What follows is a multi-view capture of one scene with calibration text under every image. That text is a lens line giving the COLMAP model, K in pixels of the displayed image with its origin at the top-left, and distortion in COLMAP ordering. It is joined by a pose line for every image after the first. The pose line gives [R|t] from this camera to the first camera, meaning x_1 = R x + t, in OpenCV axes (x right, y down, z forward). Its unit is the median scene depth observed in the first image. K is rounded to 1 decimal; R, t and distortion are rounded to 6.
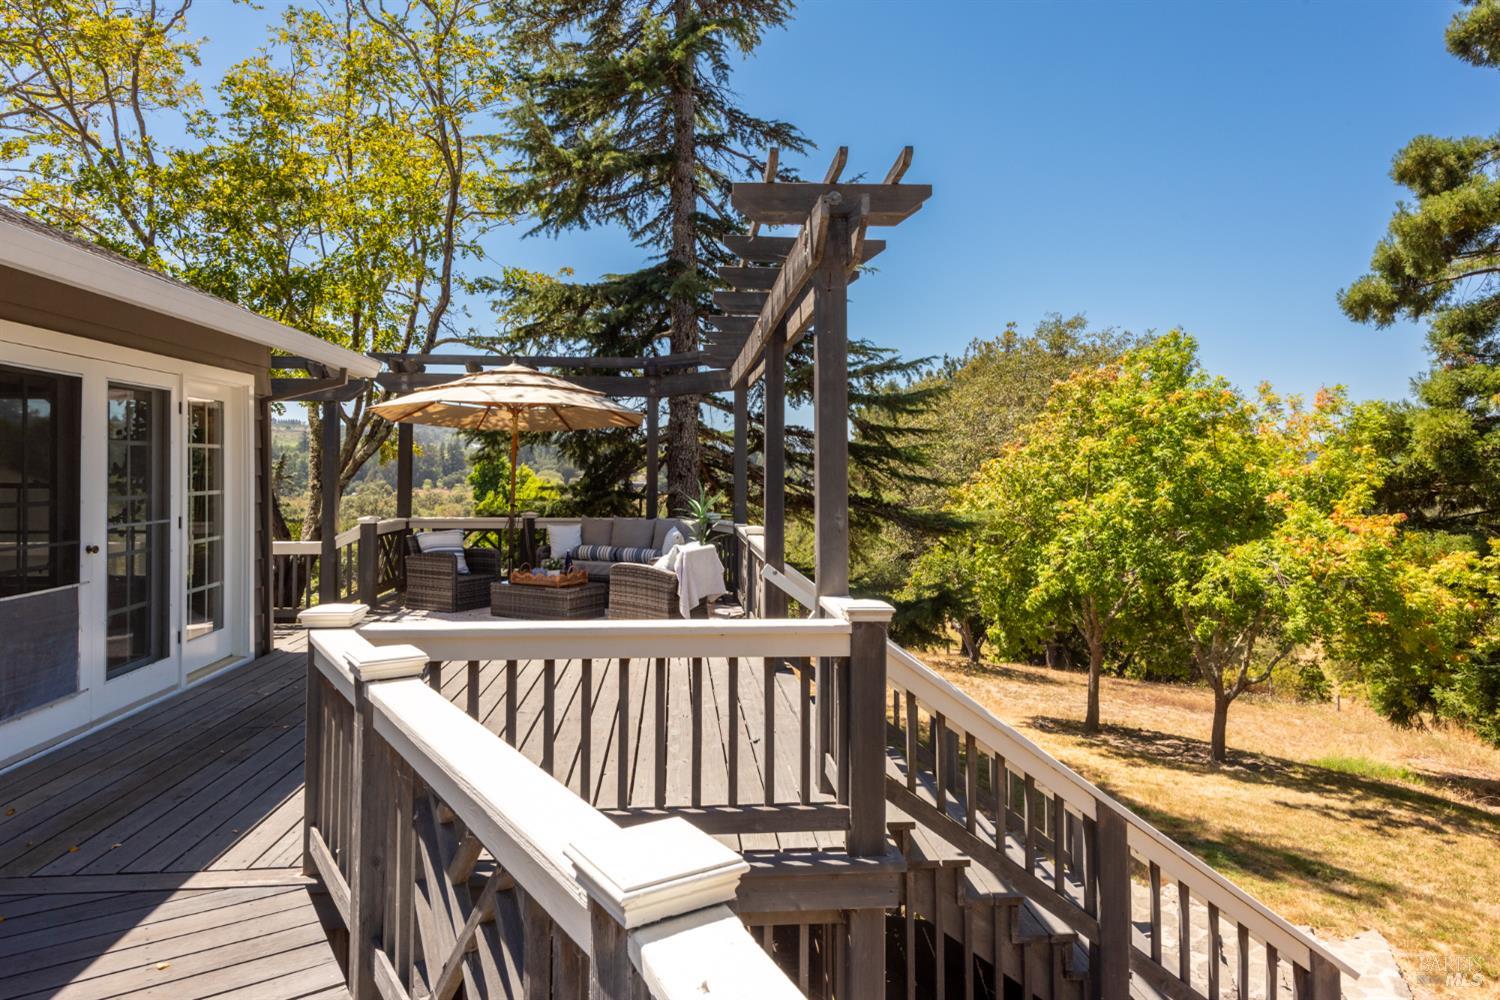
lens RADIAL K [[931.4, 0, 744.8], [0, 931.4, 459.7], [0, 0, 1]] dist [0.005081, 0.000837]
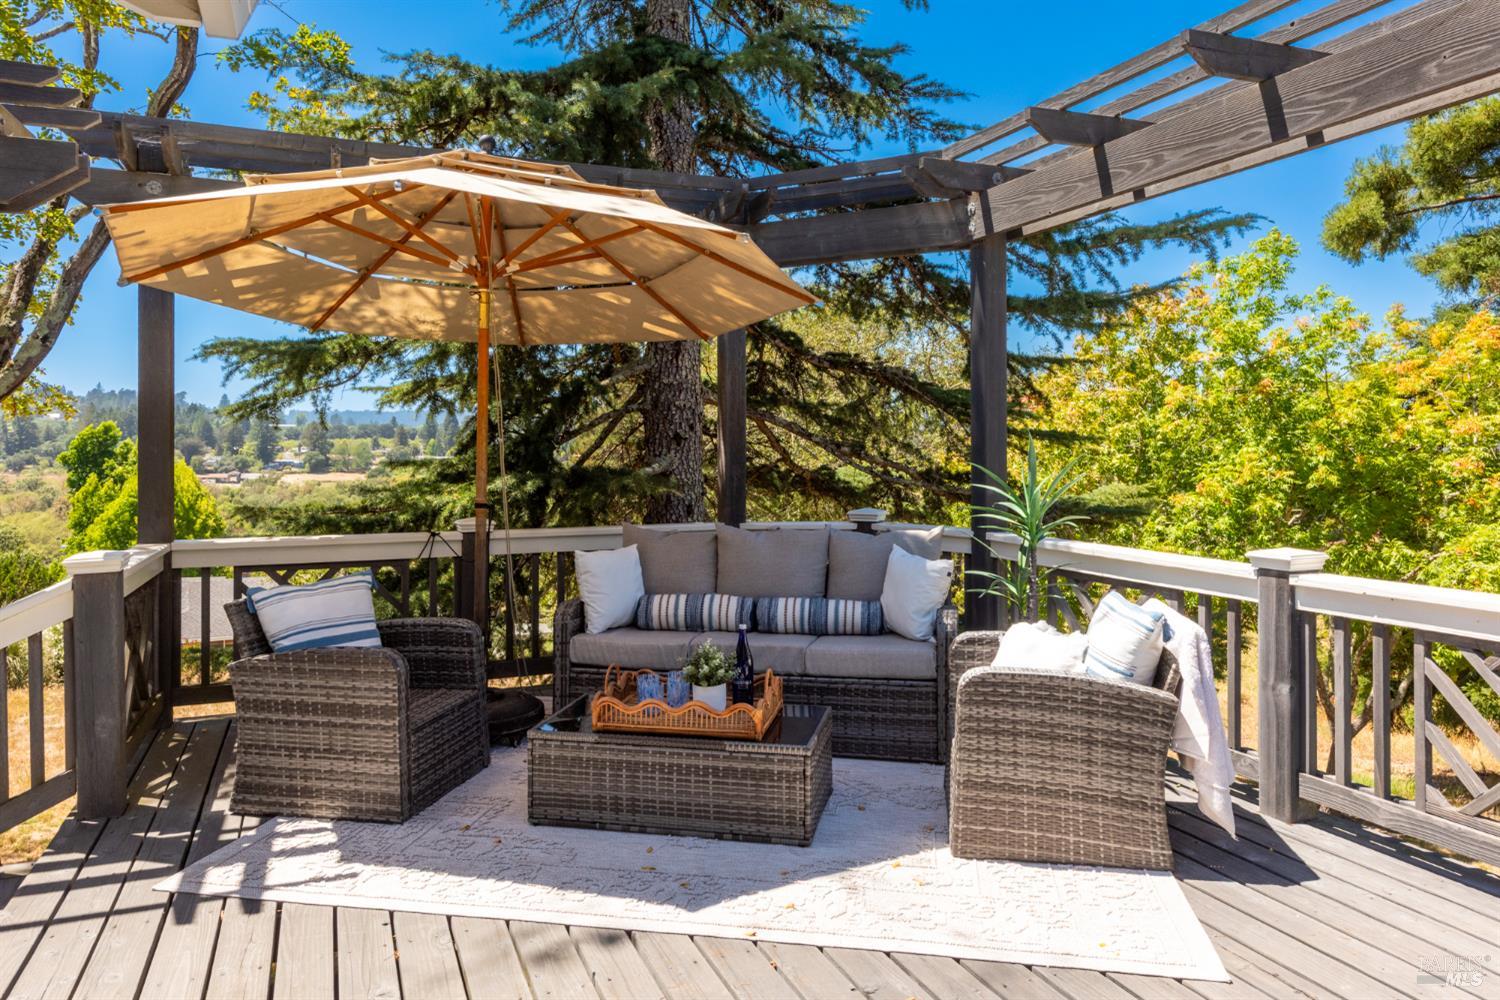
lens RADIAL K [[990.6, 0, 752.6], [0, 990.6, 494.0], [0, 0, 1]] dist [0.003796, -0.019958]
pose [[0.944197, -0.021132, 0.328704, -0.187118], [0.001337, 0.998177, 0.060332, 0.011570], [-0.329380, -0.056526, 0.942504, 0.368922]]
